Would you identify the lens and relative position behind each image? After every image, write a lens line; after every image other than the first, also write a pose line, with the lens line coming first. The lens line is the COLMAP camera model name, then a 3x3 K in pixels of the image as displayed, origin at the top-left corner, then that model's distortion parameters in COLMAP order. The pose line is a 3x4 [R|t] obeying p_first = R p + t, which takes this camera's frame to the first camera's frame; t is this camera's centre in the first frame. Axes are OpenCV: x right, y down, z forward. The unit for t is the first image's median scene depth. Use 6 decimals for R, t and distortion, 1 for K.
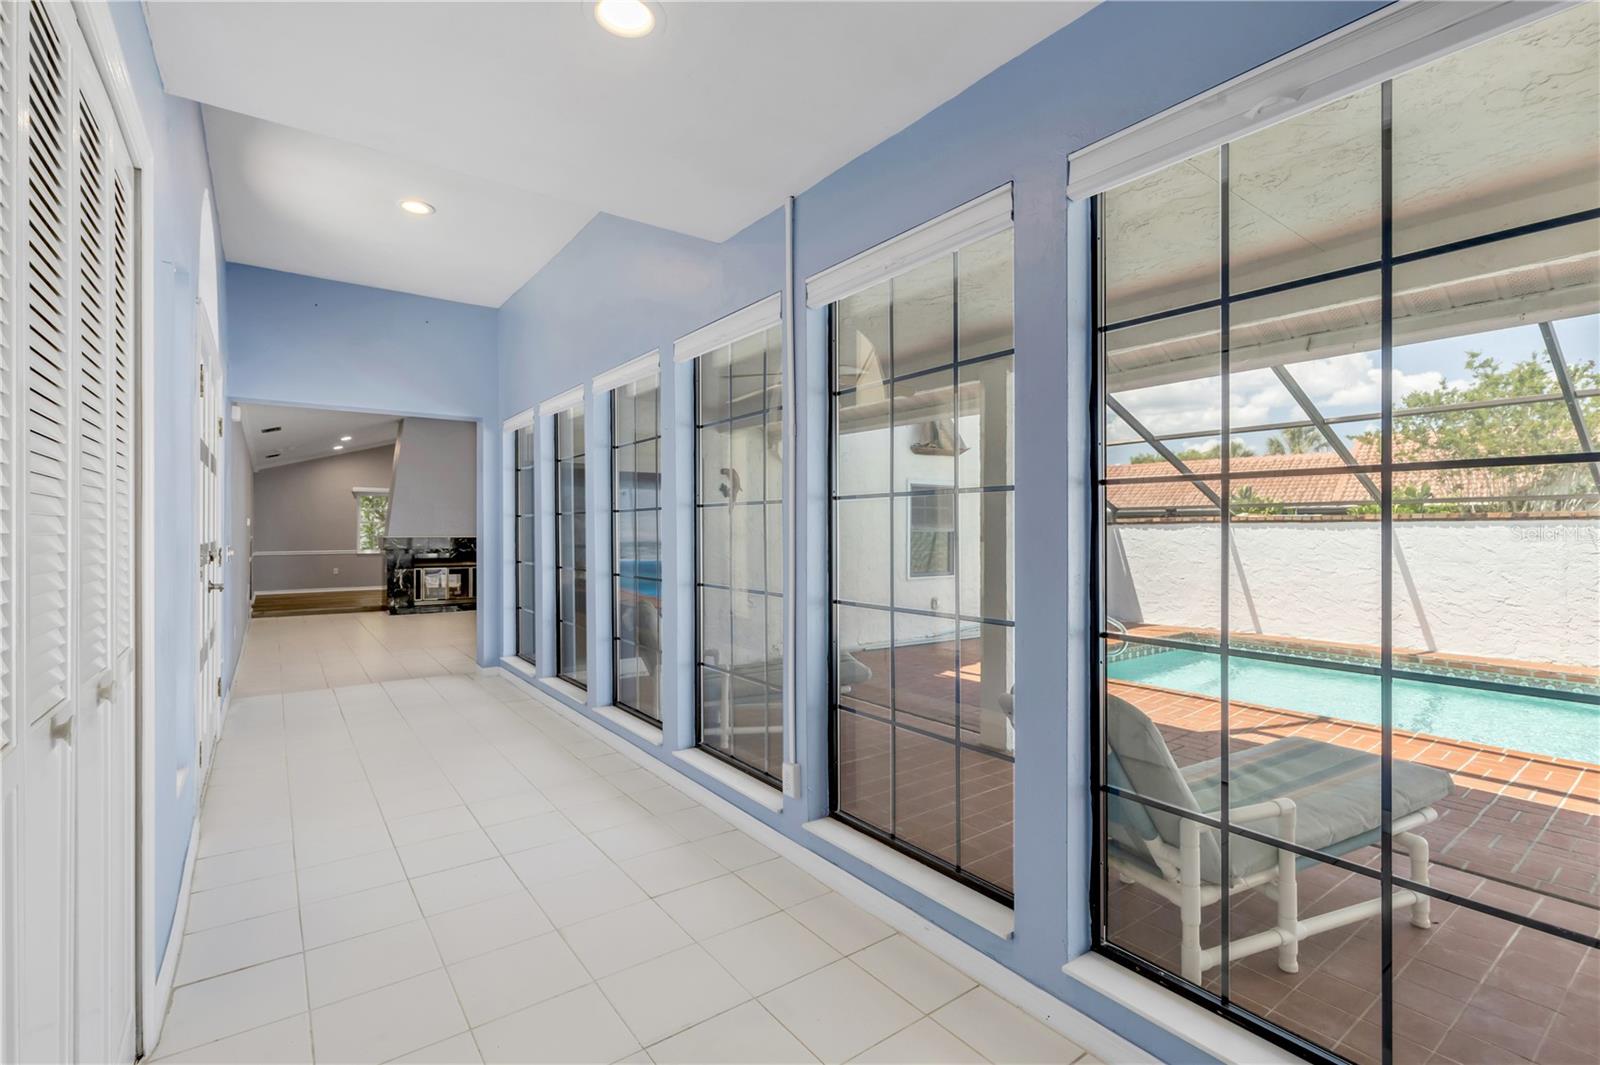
lens RADIAL K [[720.9, 0, 801.1], [0, 720.9, 529.9], [0, 0, 1]] dist [0.008926, -0.000725]
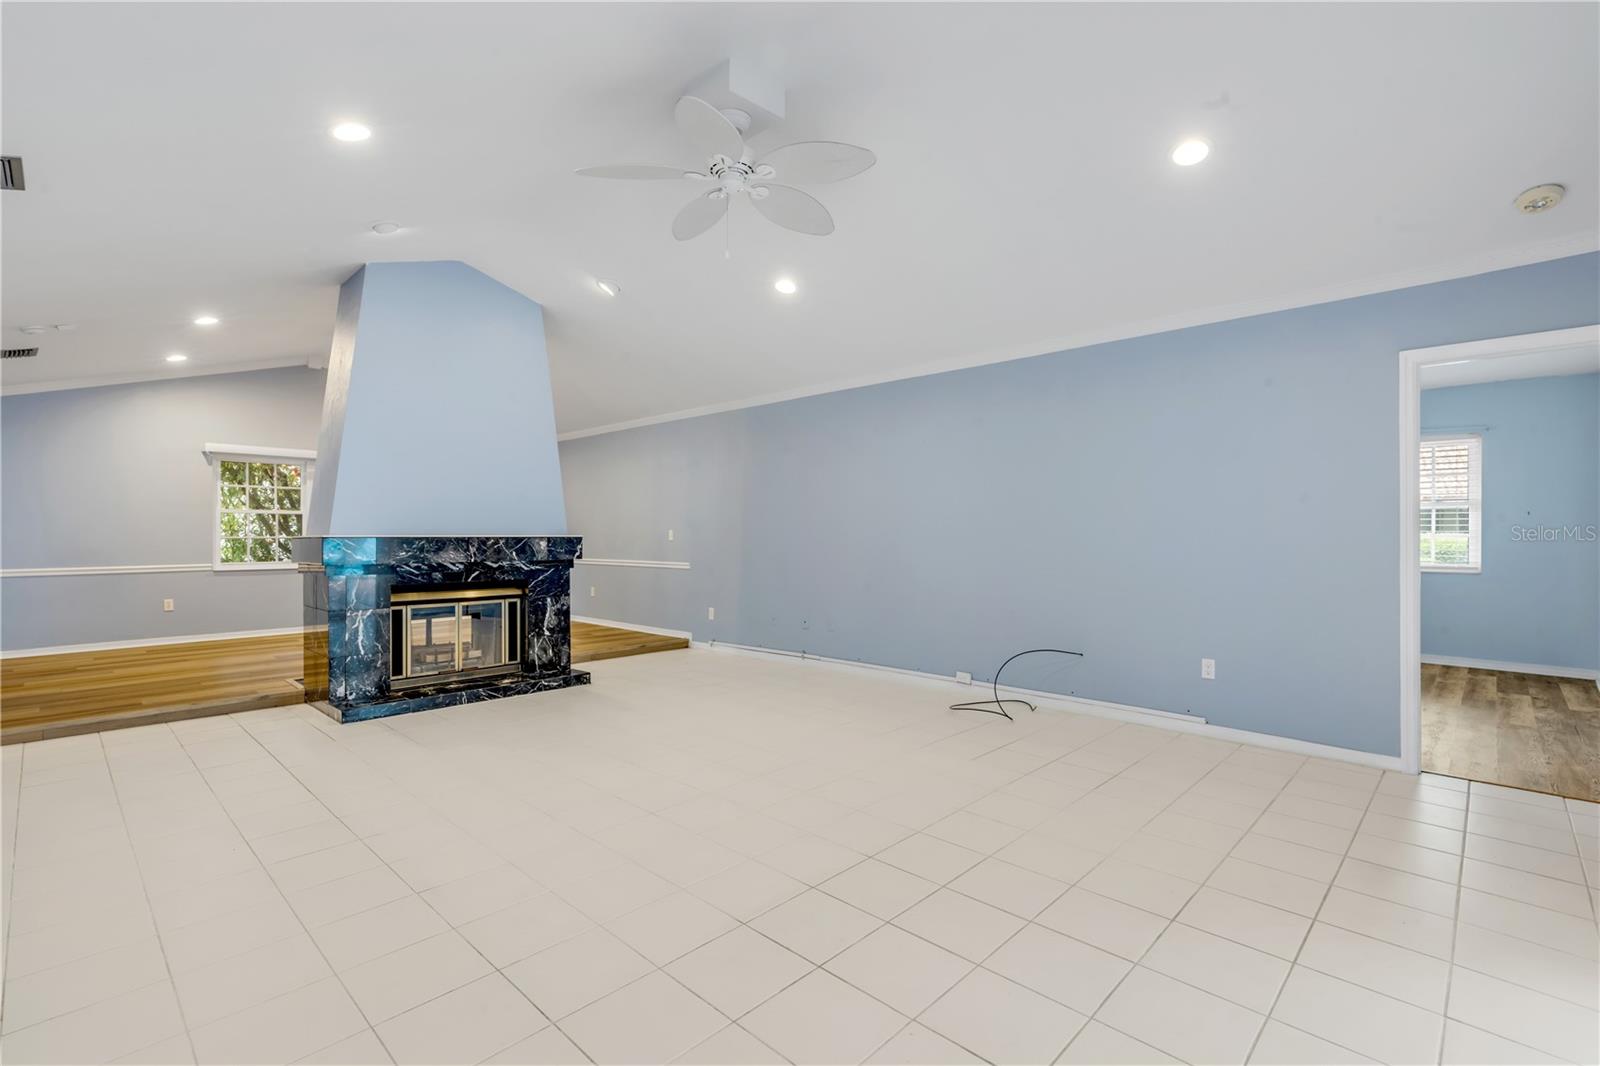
lens RADIAL K [[732.4, 0, 792.3], [0, 732.4, 530.2], [0, 0, 1]] dist [0.001225, -0.000201]
pose [[0.985583, -0.003124, 0.169162, -0.674758], [0.003215, 0.999995, -0.000268, 0.013168], [-0.169160, 0.000808, 0.985588, 0.944852]]
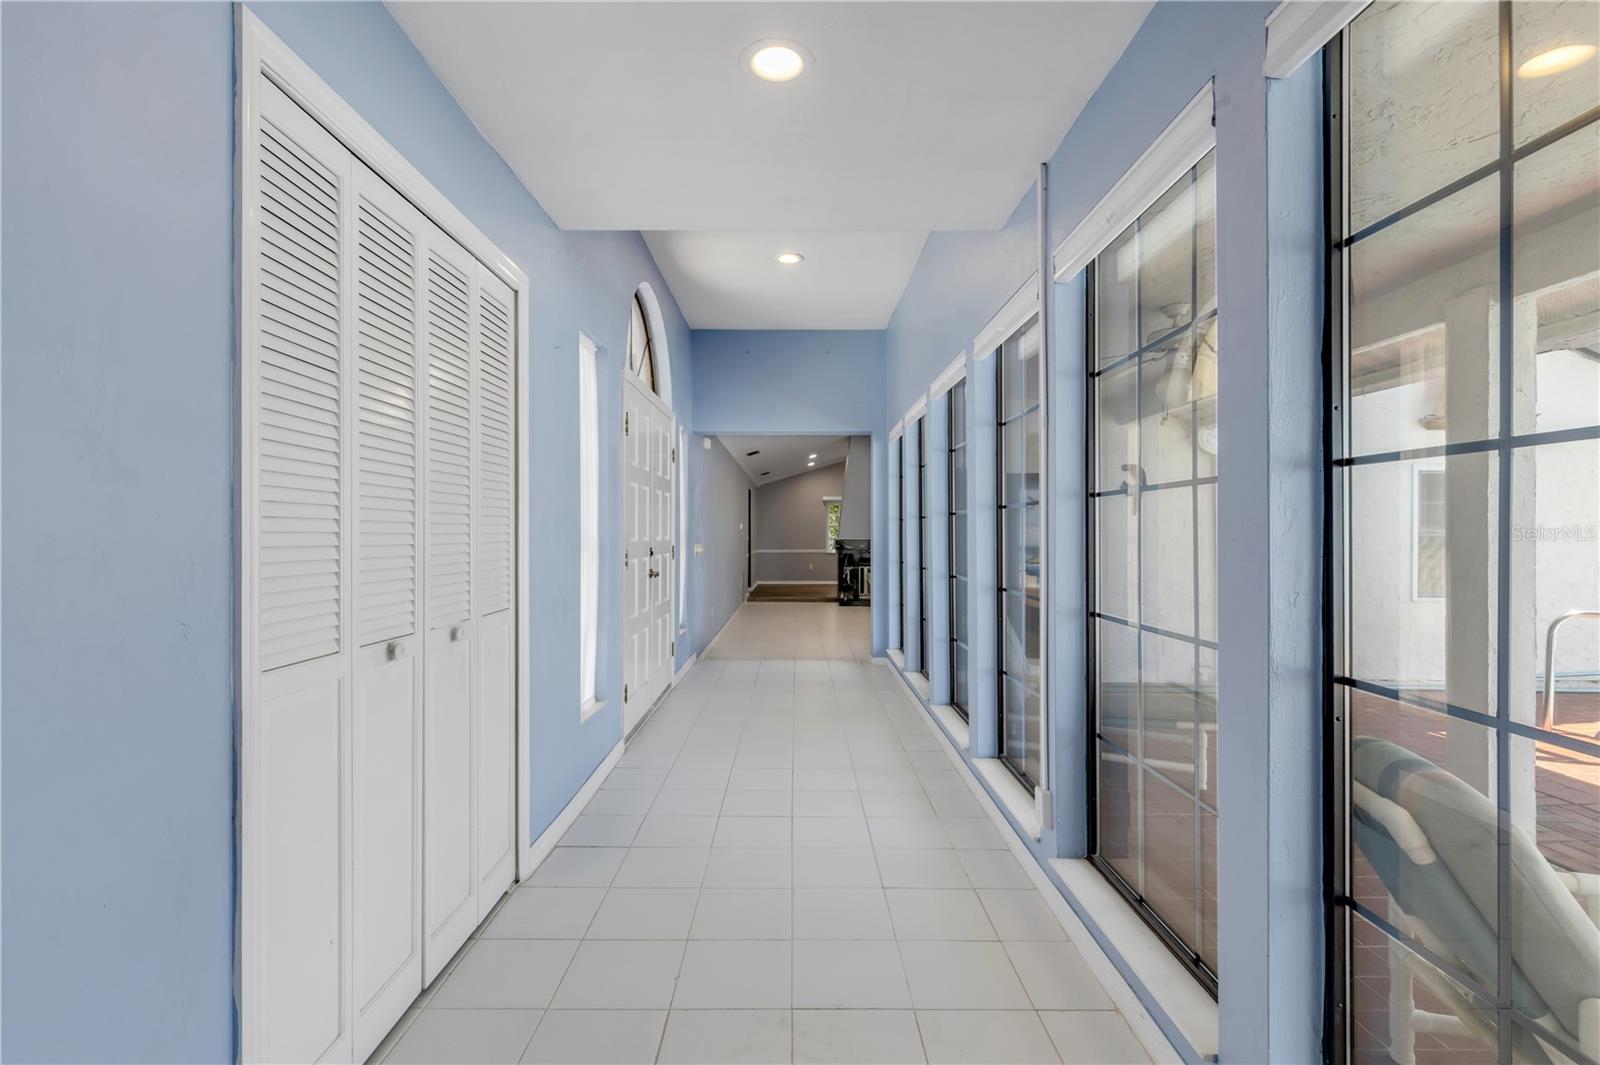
lens RADIAL K [[727.6, 0, 799.0], [0, 727.6, 534.9], [0, 0, 1]] dist [0.010956, -0.001002]
pose [[0.806662, 0.002511, -0.591007, 0.122489], [-0.001028, 0.999995, 0.002846, 0.000591], [0.591012, -0.001688, 0.806661, 0.034246]]
